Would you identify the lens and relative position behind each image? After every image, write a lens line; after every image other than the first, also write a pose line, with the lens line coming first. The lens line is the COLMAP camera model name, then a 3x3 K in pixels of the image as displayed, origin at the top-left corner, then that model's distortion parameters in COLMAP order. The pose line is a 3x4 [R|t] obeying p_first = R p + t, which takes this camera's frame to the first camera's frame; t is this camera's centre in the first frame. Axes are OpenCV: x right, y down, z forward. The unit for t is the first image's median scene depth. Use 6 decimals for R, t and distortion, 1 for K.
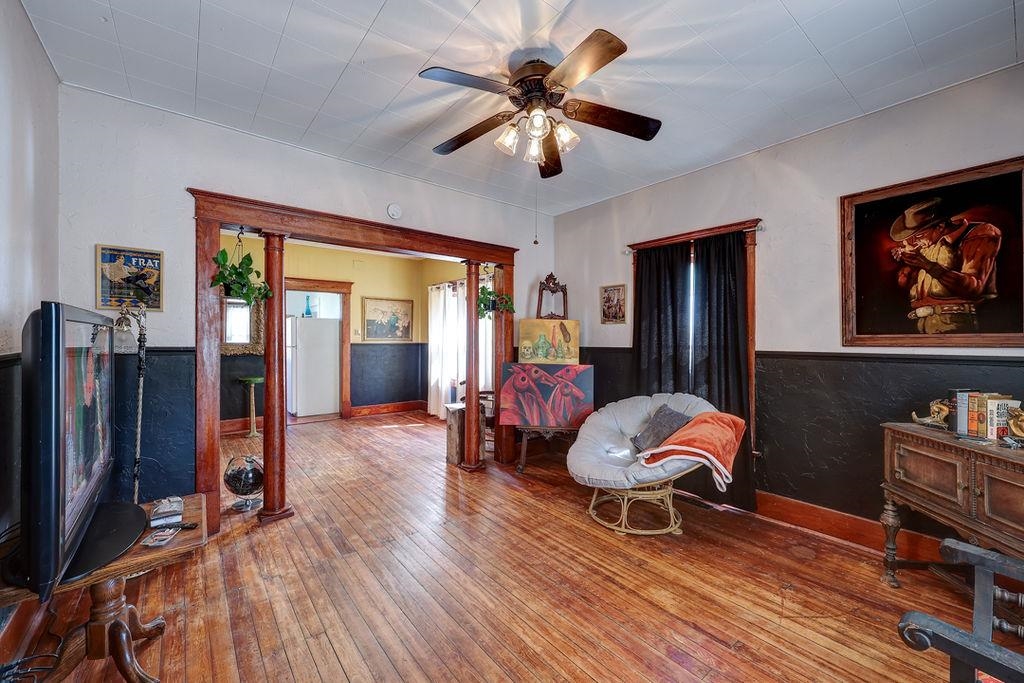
lens RADIAL K [[434.1, 0, 512.0], [0, 434.1, 341.5], [0, 0, 1]] dist [0.009601, -0.000115]
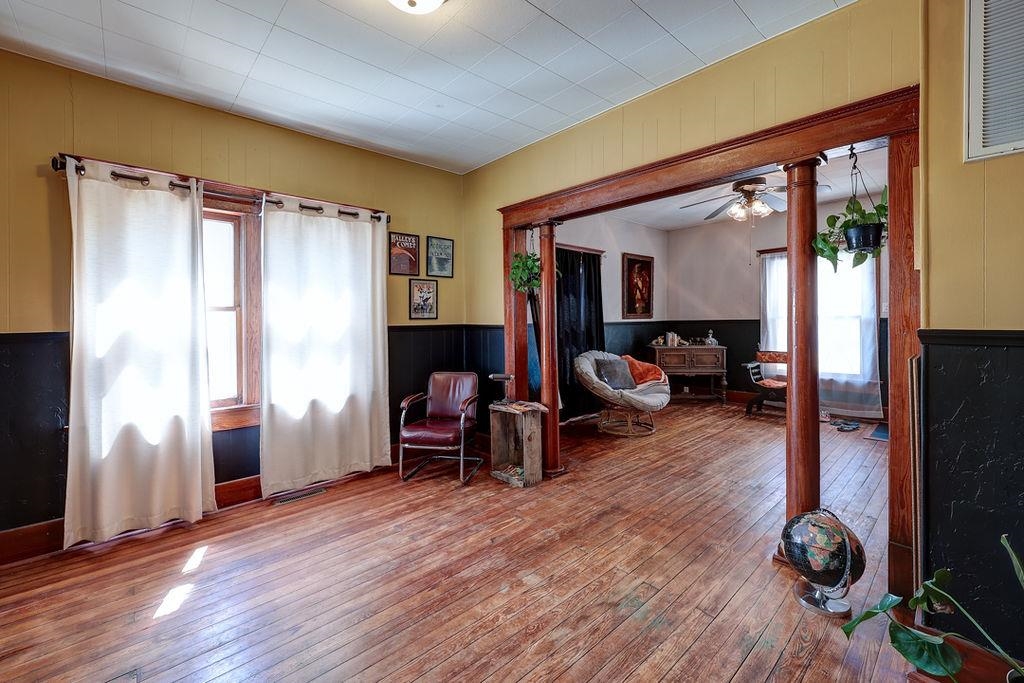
lens RADIAL K [[411.1, 0, 539.9], [0, 411.1, 323.8], [0, 0, 1]] dist [-0.001690, -0.000184]
pose [[-0.113124, -0.005309, 0.993567, -1.274790], [0.020887, 0.999752, 0.007720, 0.009227], [-0.993361, 0.021626, -0.112985, 1.653754]]
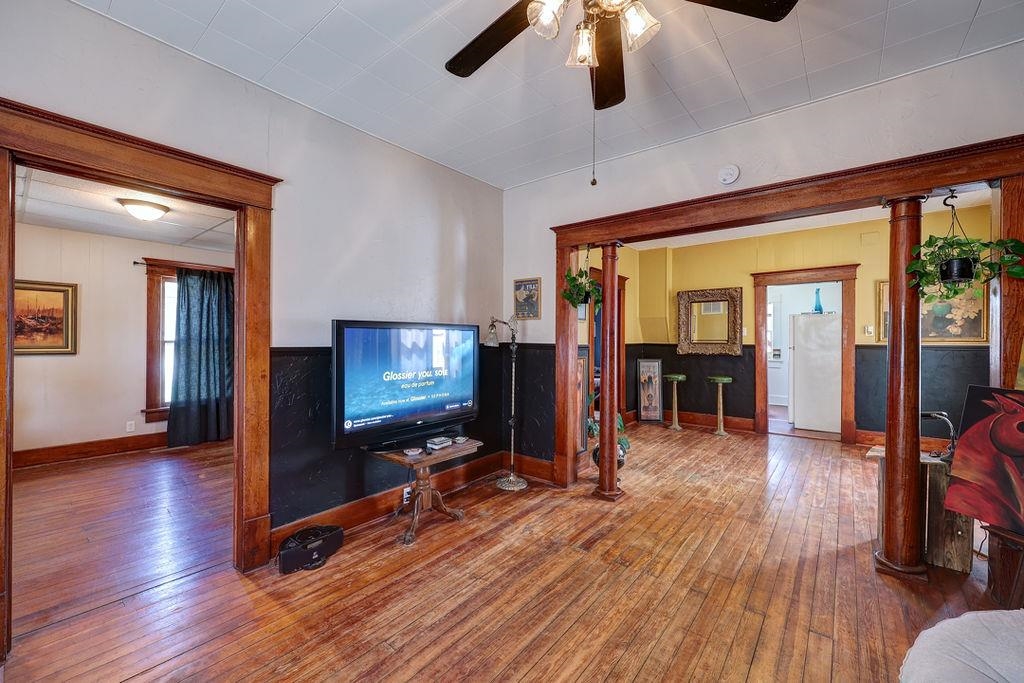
lens RADIAL K [[408.6, 0, 494.0], [0, 408.6, 340.9], [0, 0, 1]] dist [-0.007912, 0.000095]
pose [[0.186564, 0.001456, -0.982442, 0.477911], [-0.007458, 0.999972, 0.000065, 0.004578], [0.982415, 0.007315, 0.186569, 0.577702]]
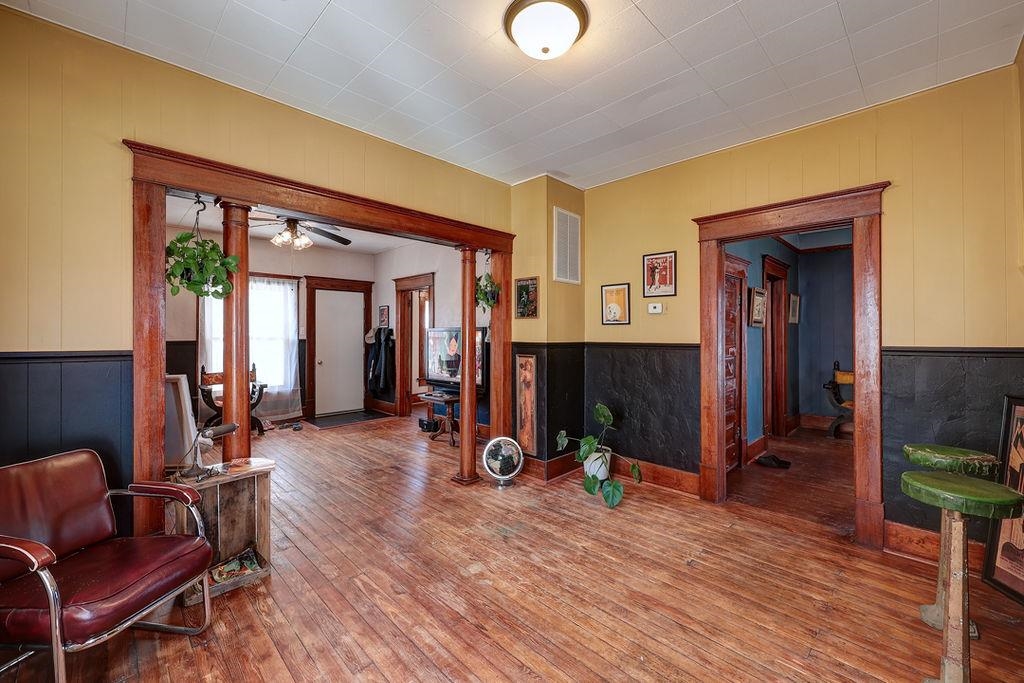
lens RADIAL K [[405.5, 0, 490.3], [0, 405.5, 335.7], [0, 0, 1]] dist [-0.009278, -0.000234]
pose [[-0.997056, 0.007461, -0.076313, -0.586063], [0.006733, 0.999929, 0.009800, -0.005471], [0.076381, 0.009257, -0.997036, 2.340608]]
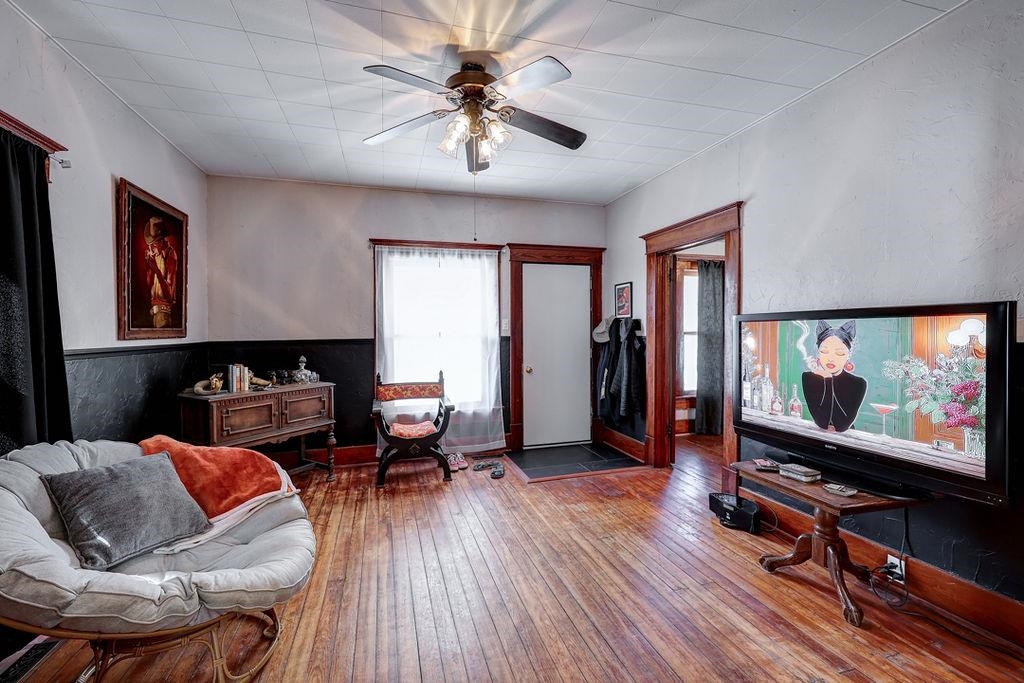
lens RADIAL K [[408.6, 0, 494.0], [0, 408.6, 340.9], [0, 0, 1]] dist [-0.007912, 0.000095]
pose [[-0.917398, 0.003995, 0.397951, -0.296984], [0.016813, 0.999446, 0.028724, 0.000318], [-0.397616, 0.033042, -0.916957, 1.463874]]
